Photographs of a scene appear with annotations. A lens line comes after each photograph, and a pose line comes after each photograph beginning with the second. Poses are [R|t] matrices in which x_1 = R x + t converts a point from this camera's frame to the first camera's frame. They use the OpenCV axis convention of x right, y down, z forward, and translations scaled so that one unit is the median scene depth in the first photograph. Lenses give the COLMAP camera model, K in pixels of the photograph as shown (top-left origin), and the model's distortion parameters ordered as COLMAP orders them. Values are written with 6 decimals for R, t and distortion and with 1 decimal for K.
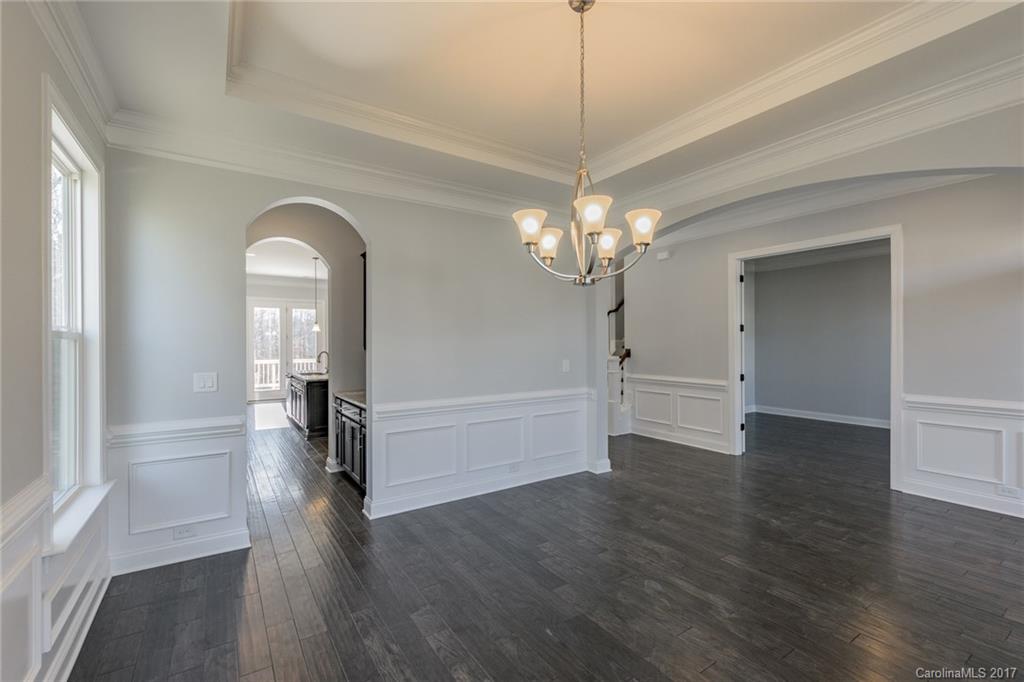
lens RADIAL K [[449.0, 0, 514.5], [0, 449.0, 341.0], [0, 0, 1]] dist [0.000136, -0.000052]
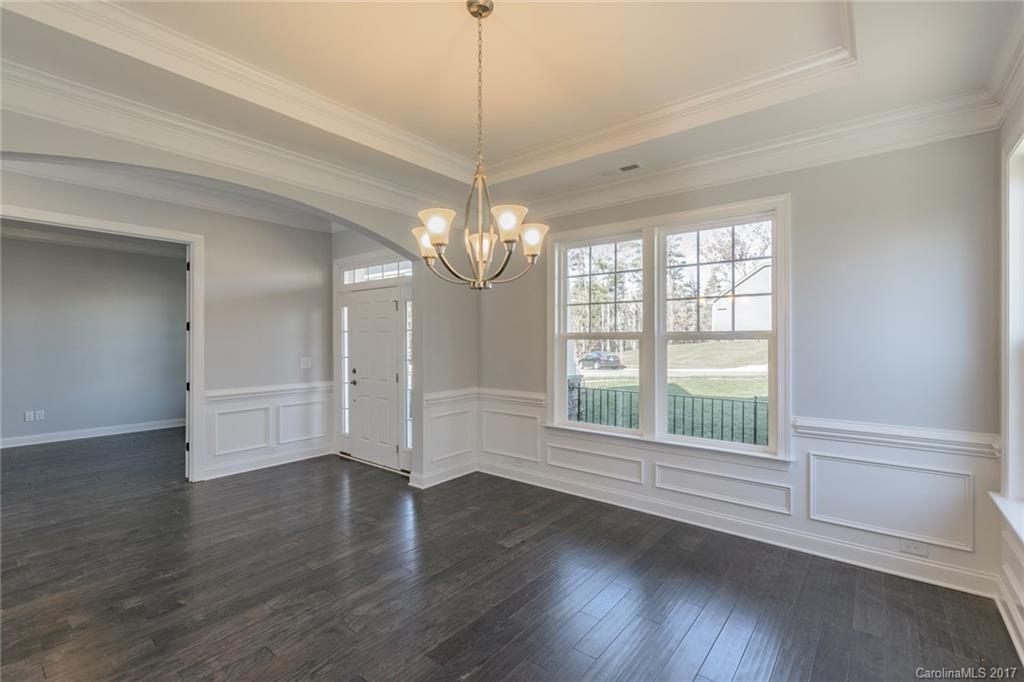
lens RADIAL K [[449.0, 0, 514.5], [0, 449.0, 341.0], [0, 0, 1]] dist [0.000136, -0.000052]
pose [[-0.297279, -0.002011, 0.954789, -0.511207], [-0.001188, 0.999998, 0.001736, -0.008117], [-0.954790, -0.000619, -0.297280, 0.753466]]
